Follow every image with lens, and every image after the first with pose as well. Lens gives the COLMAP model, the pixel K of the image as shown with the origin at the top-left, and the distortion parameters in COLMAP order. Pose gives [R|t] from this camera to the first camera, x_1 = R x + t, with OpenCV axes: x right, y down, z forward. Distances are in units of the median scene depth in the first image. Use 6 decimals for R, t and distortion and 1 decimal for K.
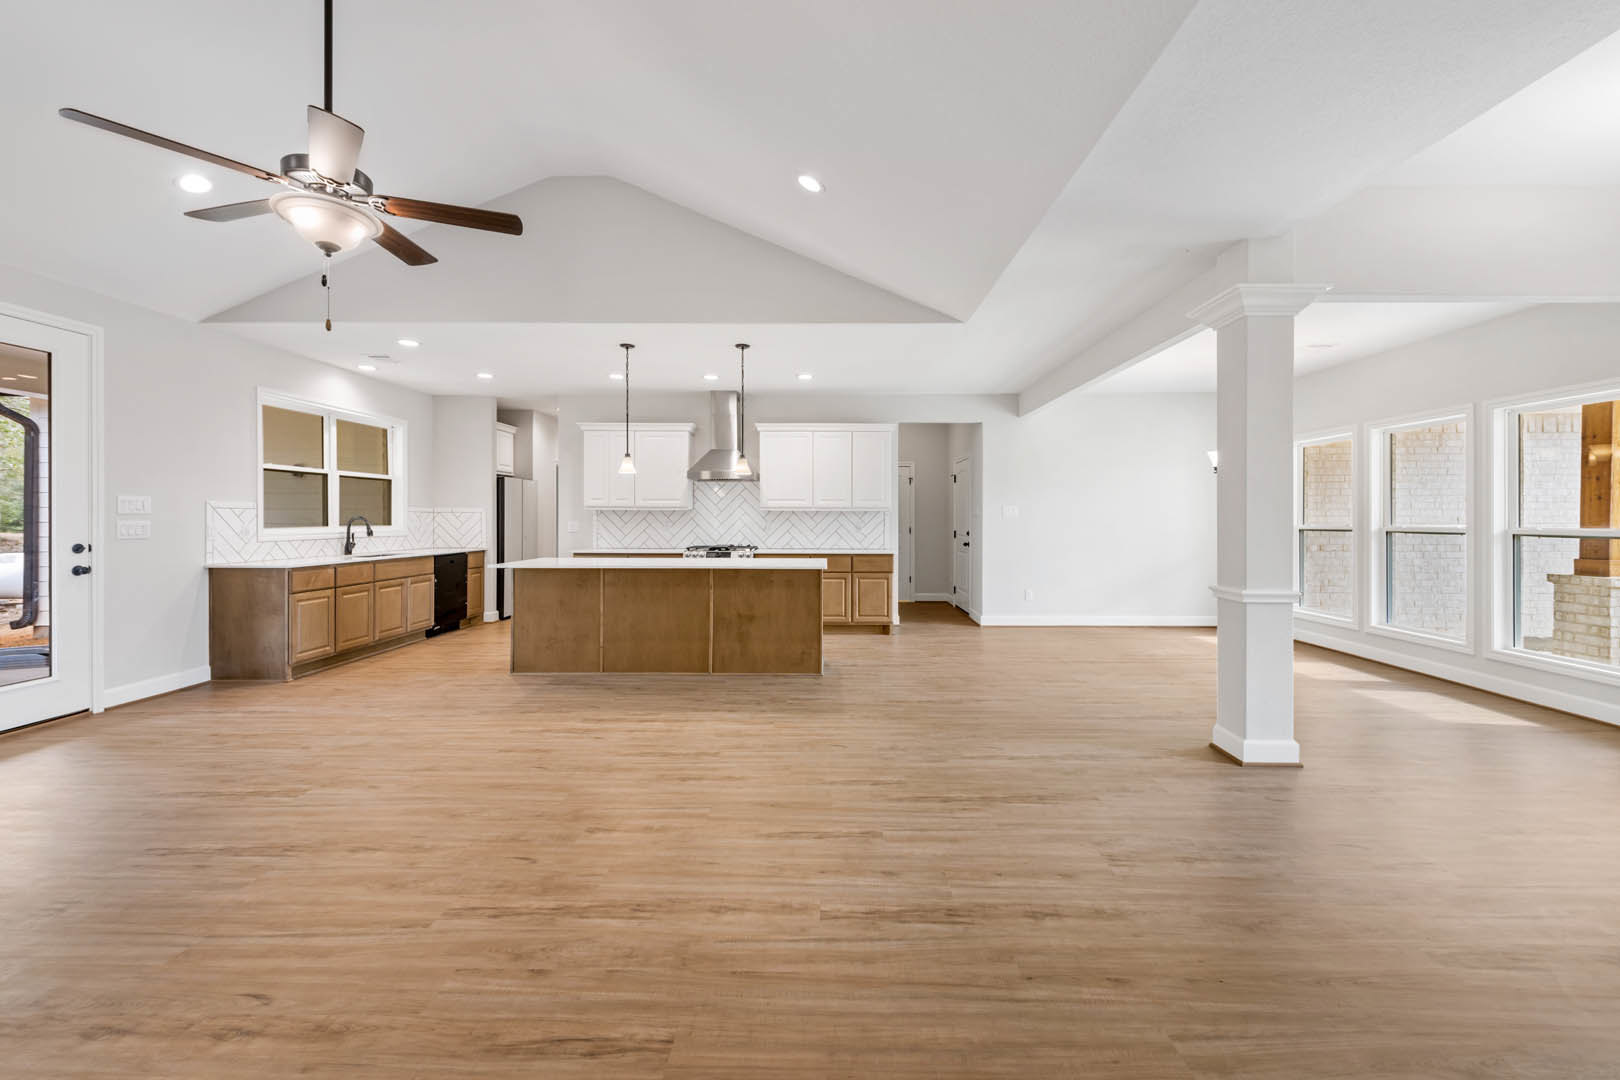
lens RADIAL K [[644.7, 0, 814.8], [0, 644.7, 533.2], [0, 0, 1]] dist [0.008886, -0.002249]
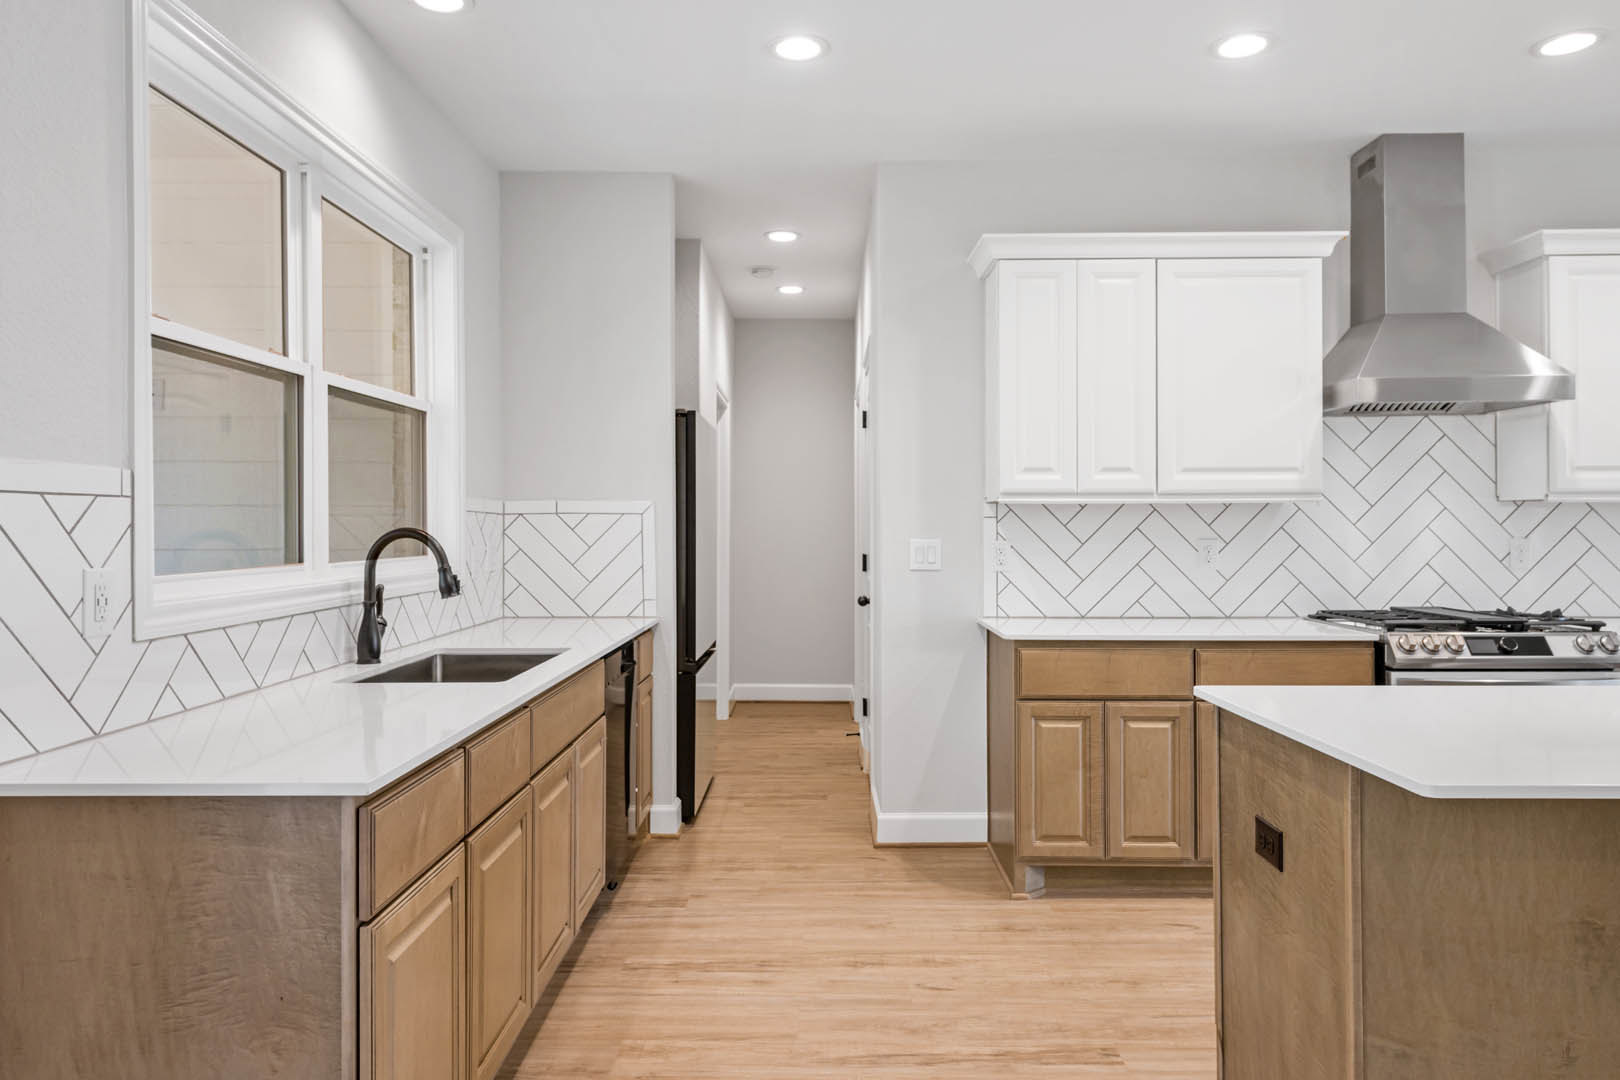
lens RADIAL K [[1080.9, 0, 793.0], [0, 1080.9, 518.0], [0, 0, 1]] dist [0.018692, -0.014821]
pose [[0.999976, -0.005011, -0.004850, -0.627456], [0.004860, 0.999520, -0.030588, -0.016773], [0.005001, 0.030564, 0.999520, 0.620550]]
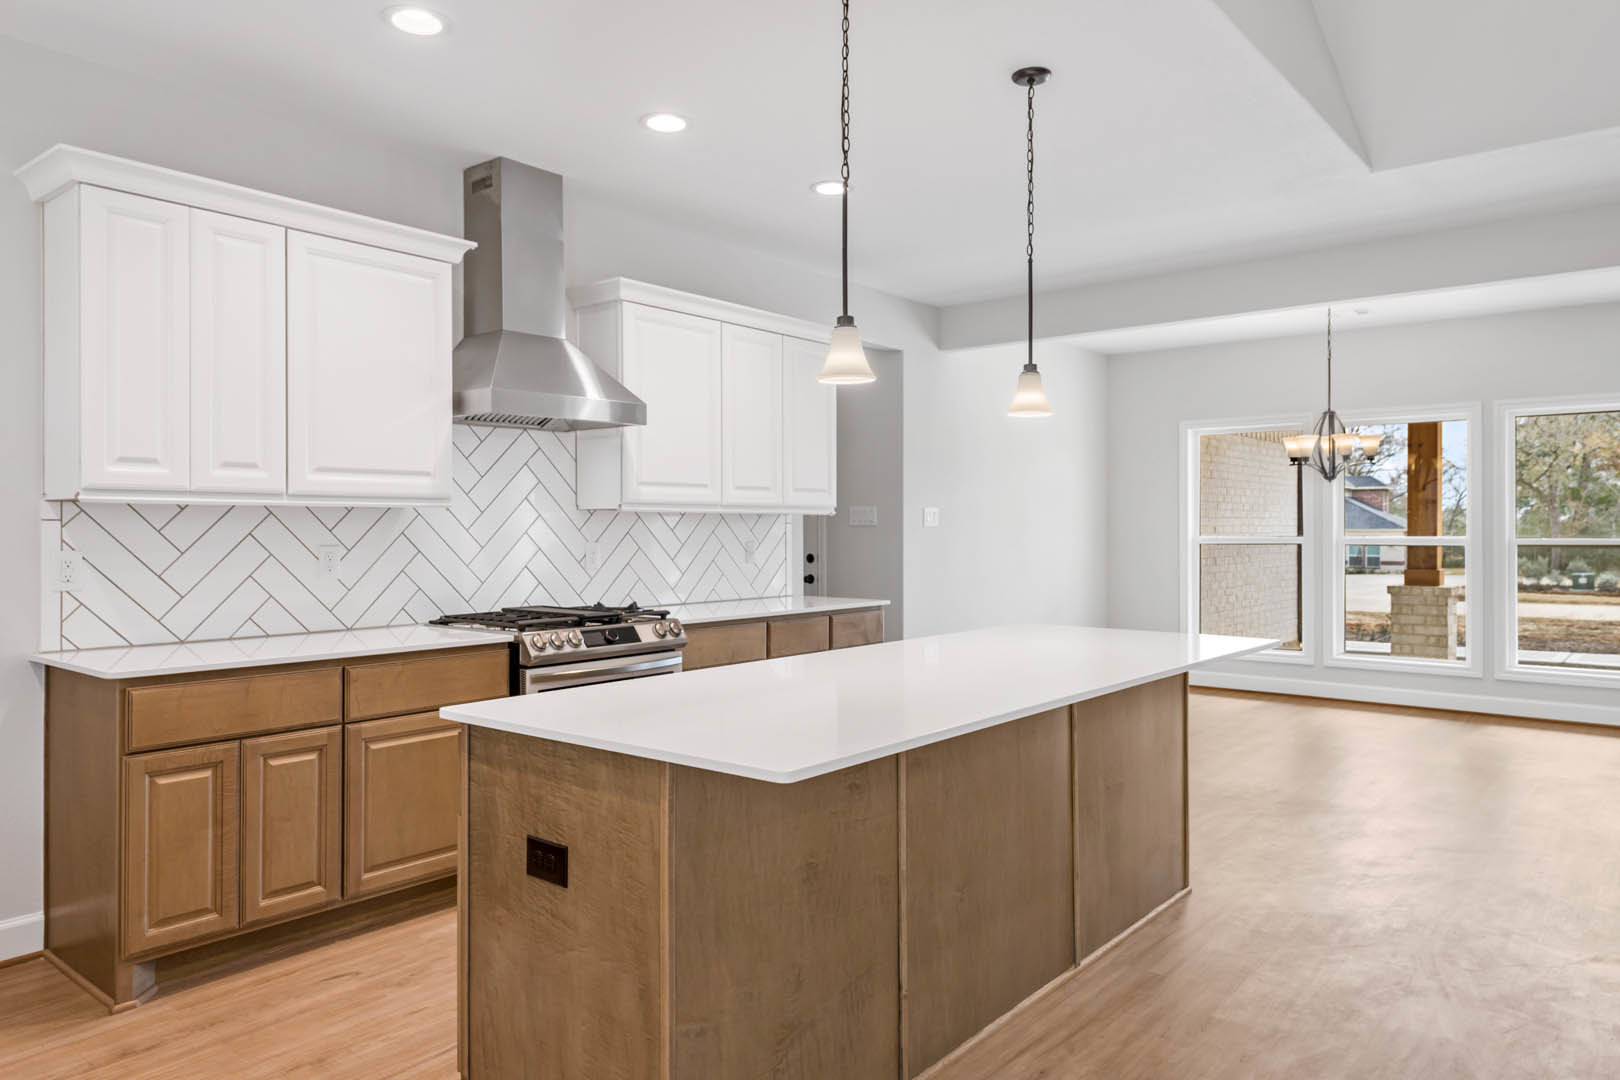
lens RADIAL K [[1080.9, 0, 804.1], [0, 1080.9, 527.7], [0, 0, 1]] dist [0.018692, -0.014821]
pose [[0.624971, -0.001947, 0.780646, -0.697656], [0.021157, 0.999672, -0.014444, -0.019054], [-0.780361, 0.025543, 0.624807, 0.711969]]
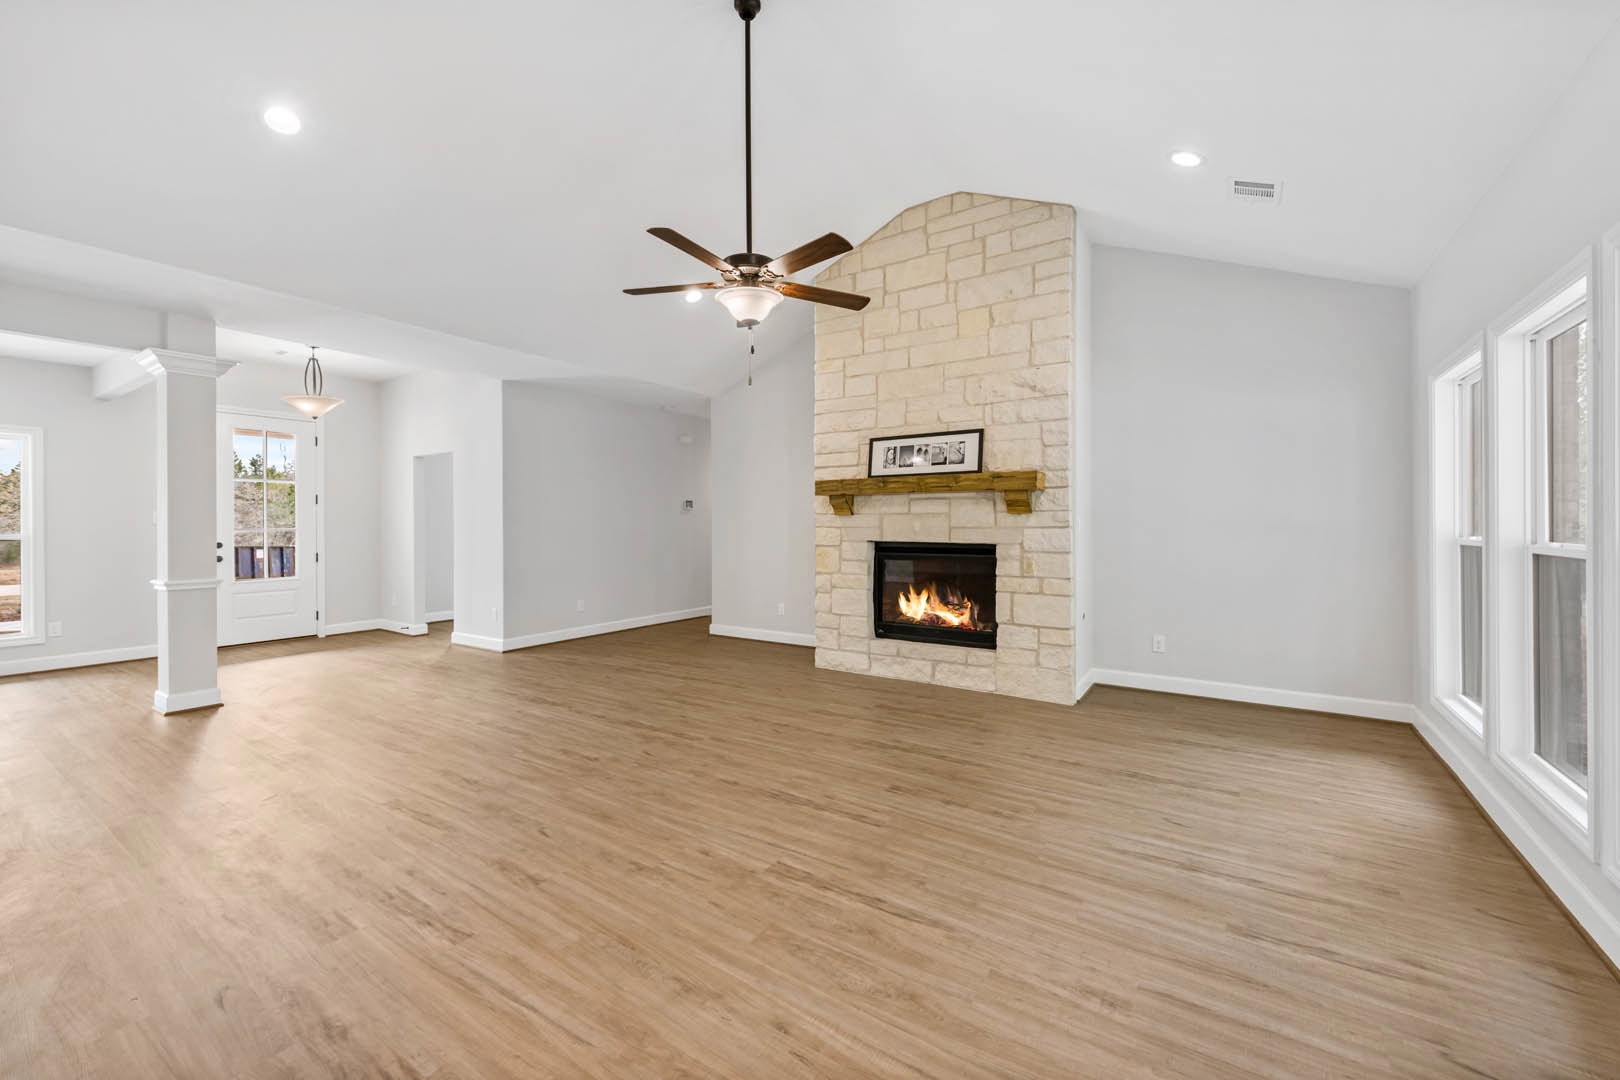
lens RADIAL K [[644.7, 0, 803.9], [0, 644.7, 524.9], [0, 0, 1]] dist [0.008886, -0.002249]
pose [[-0.837973, -0.000645, 0.545712, -0.705117], [0.014555, 0.999617, 0.023533, -0.025648], [-0.545518, 0.027663, -0.837642, 0.917799]]
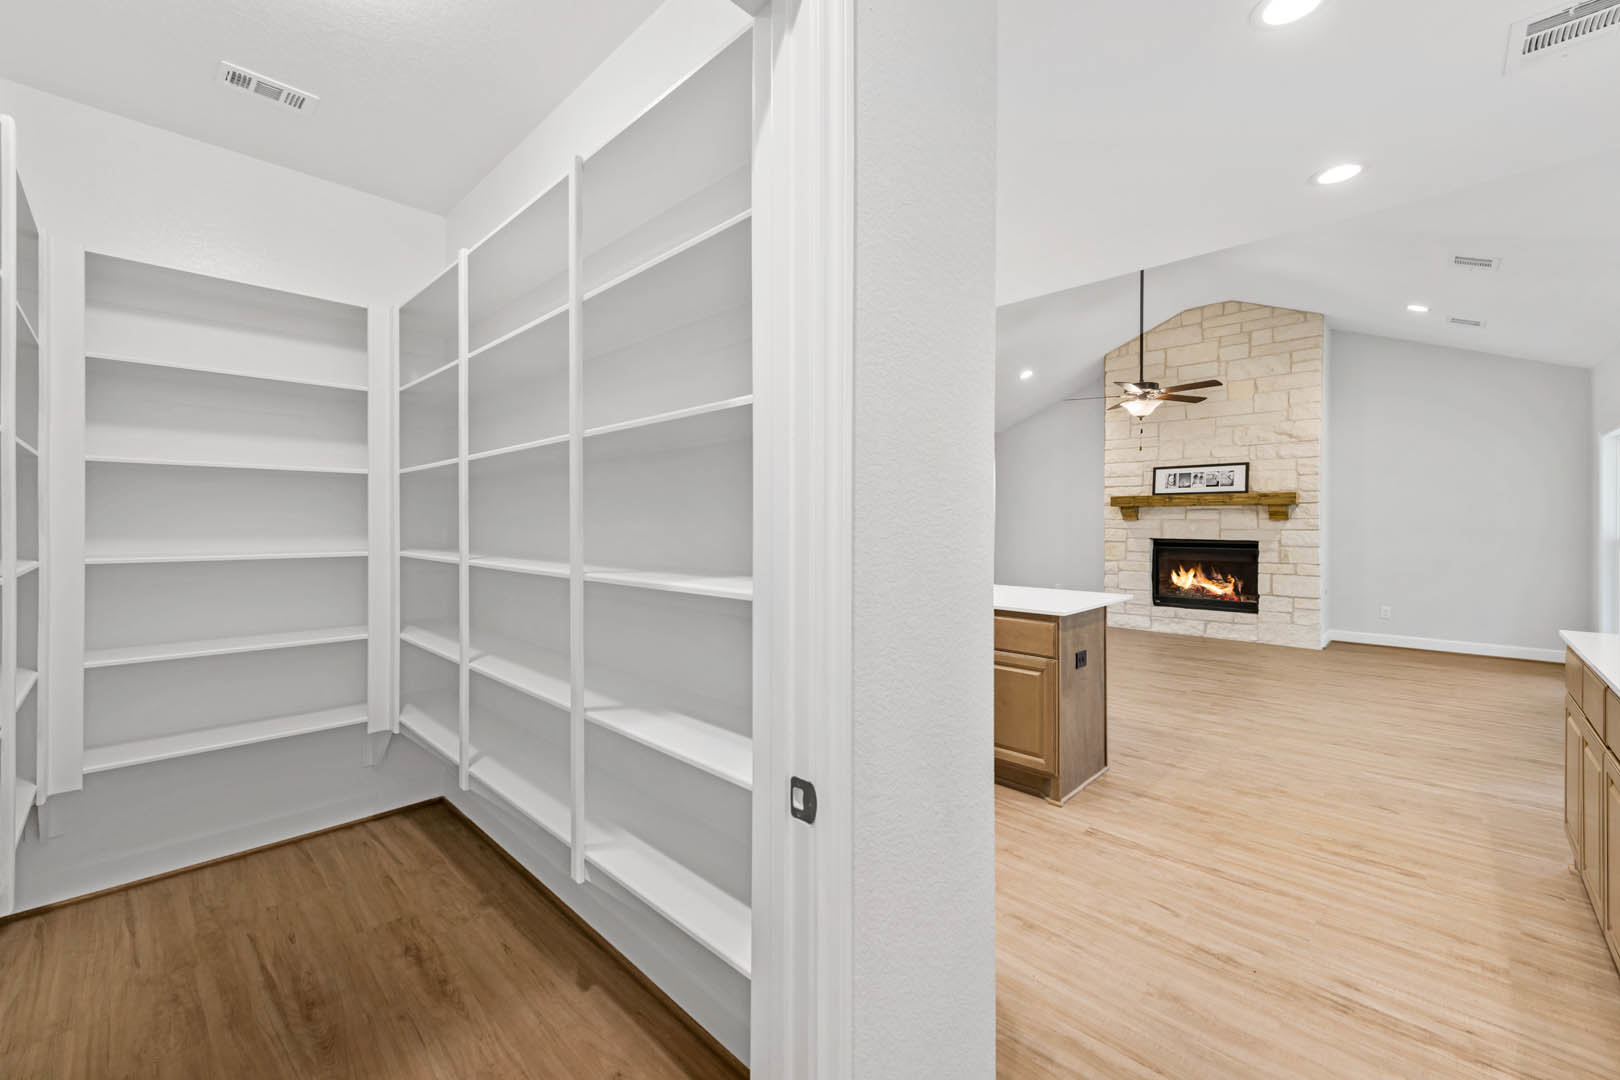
lens RADIAL K [[644.7, 0, 799.9], [0, 644.7, 524.3], [0, 0, 1]] dist [0.008886, -0.002249]
pose [[-0.733246, -0.005544, 0.679941, -0.651085], [0.011017, 0.999739, 0.020033, -0.044814], [-0.679874, 0.022180, -0.732993, 1.632543]]
